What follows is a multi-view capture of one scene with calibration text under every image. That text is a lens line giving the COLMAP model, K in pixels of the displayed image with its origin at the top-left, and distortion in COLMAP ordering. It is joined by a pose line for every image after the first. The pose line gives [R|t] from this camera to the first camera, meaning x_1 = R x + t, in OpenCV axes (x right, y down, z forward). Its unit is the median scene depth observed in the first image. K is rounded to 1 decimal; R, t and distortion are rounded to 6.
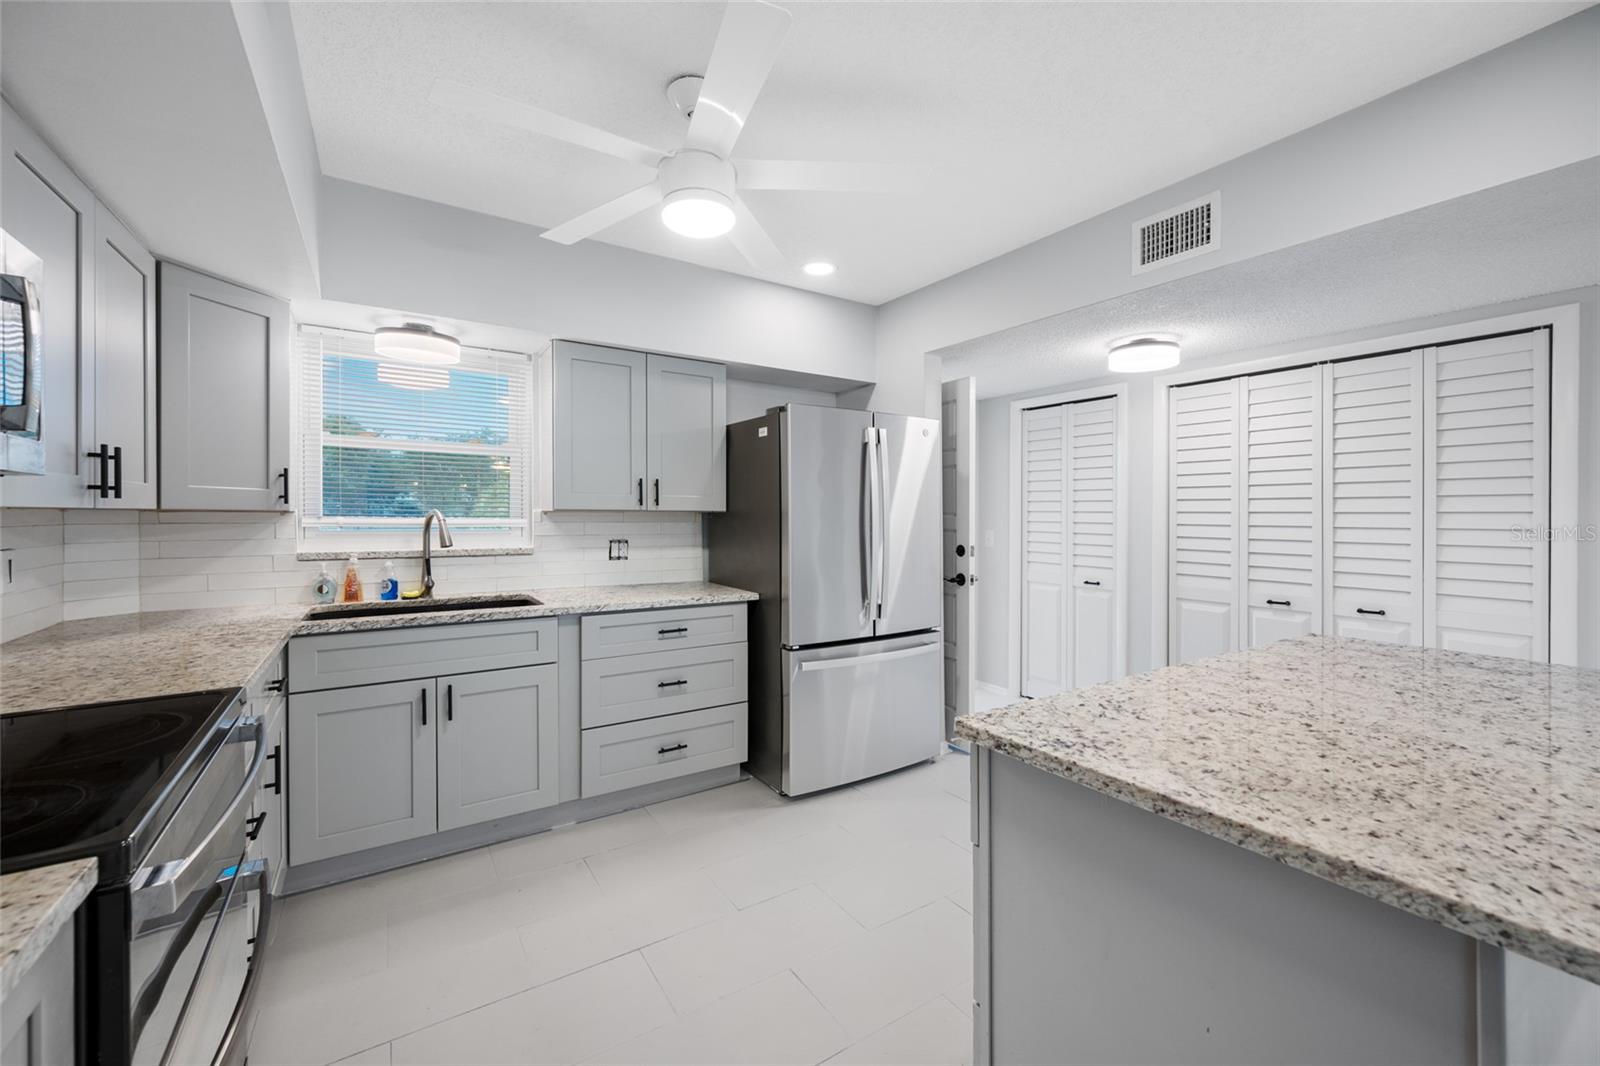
lens RADIAL K [[629.6, 0, 836.2], [0, 629.6, 521.6], [0, 0, 1]] dist [0.000488, -0.000178]
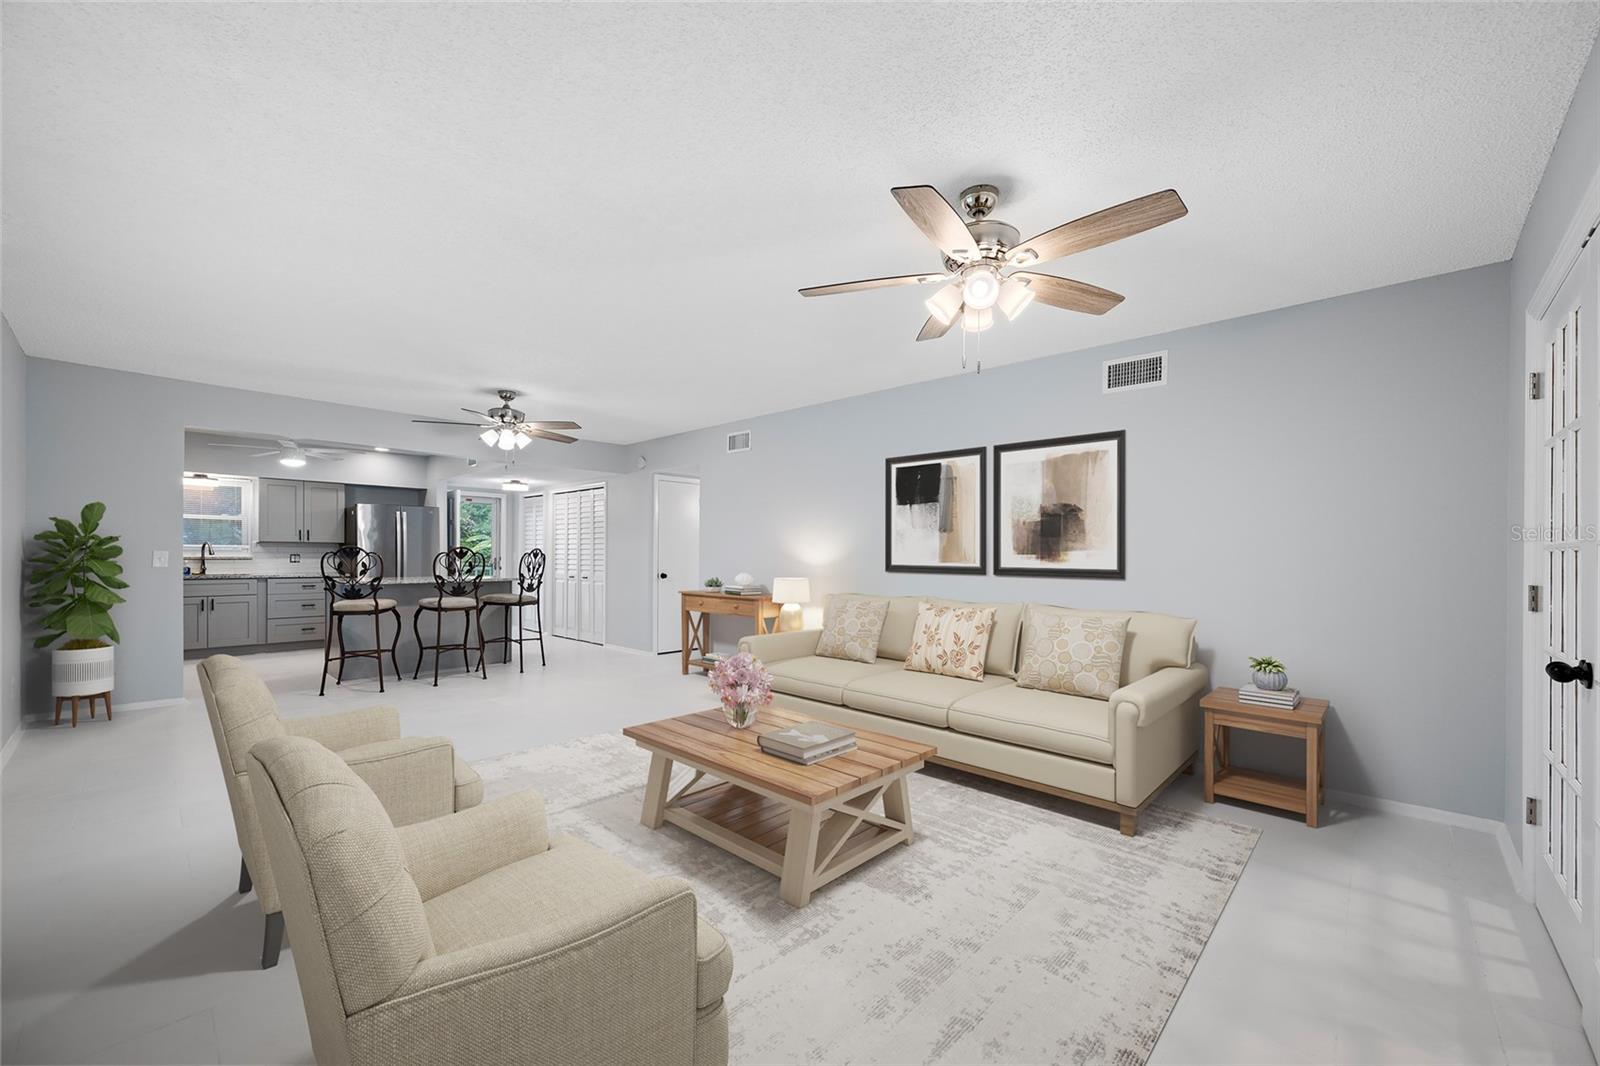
lens RADIAL K [[629.6, 0, 811.2], [0, 629.6, 557.0], [0, 0, 1]] dist [0.000488, -0.000178]
pose [[0.978537, 0.001508, 0.206065, 1.307549], [-0.001971, 0.999996, 0.002042, 0.035810], [-0.206061, -0.002404, 0.978536, -2.119596]]
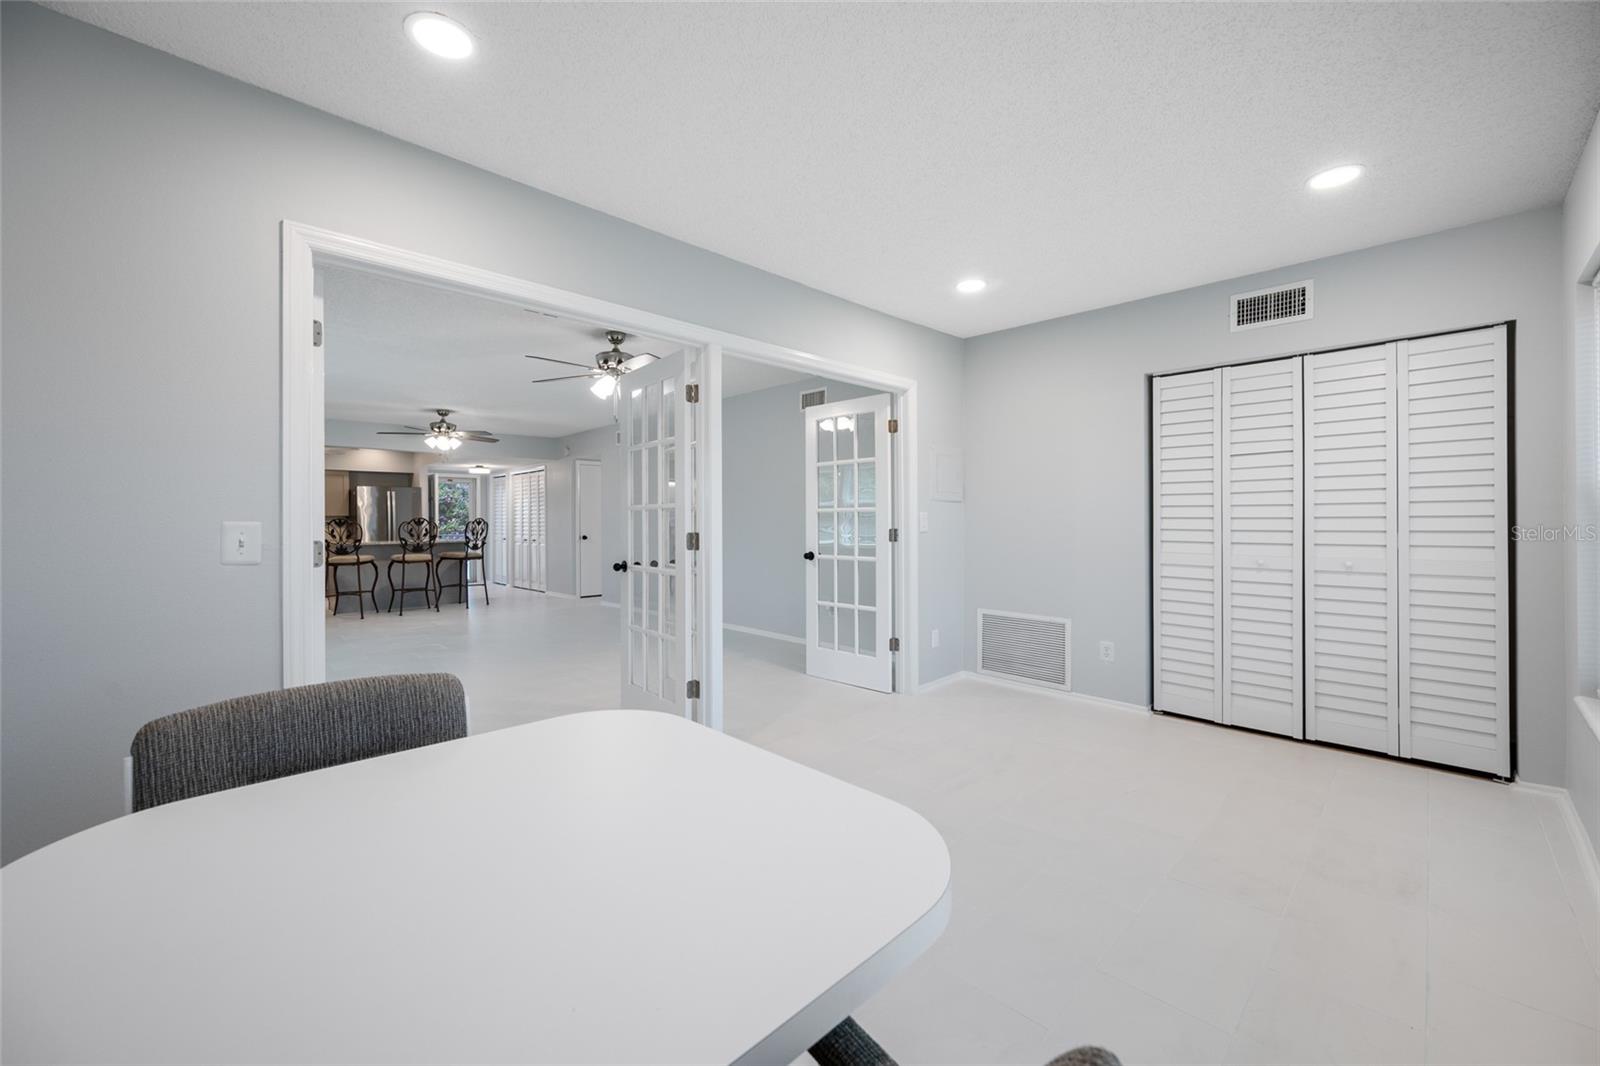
lens RADIAL K [[629.6, 0, 811.4], [0, 629.6, 516.4], [0, 0, 1]] dist [0.000488, -0.000178]
pose [[0.986878, -0.010880, 0.161102, 1.939189], [0.012287, 0.999895, -0.007742, 0.047446], [-0.161001, 0.009619, 0.986907, -3.040360]]
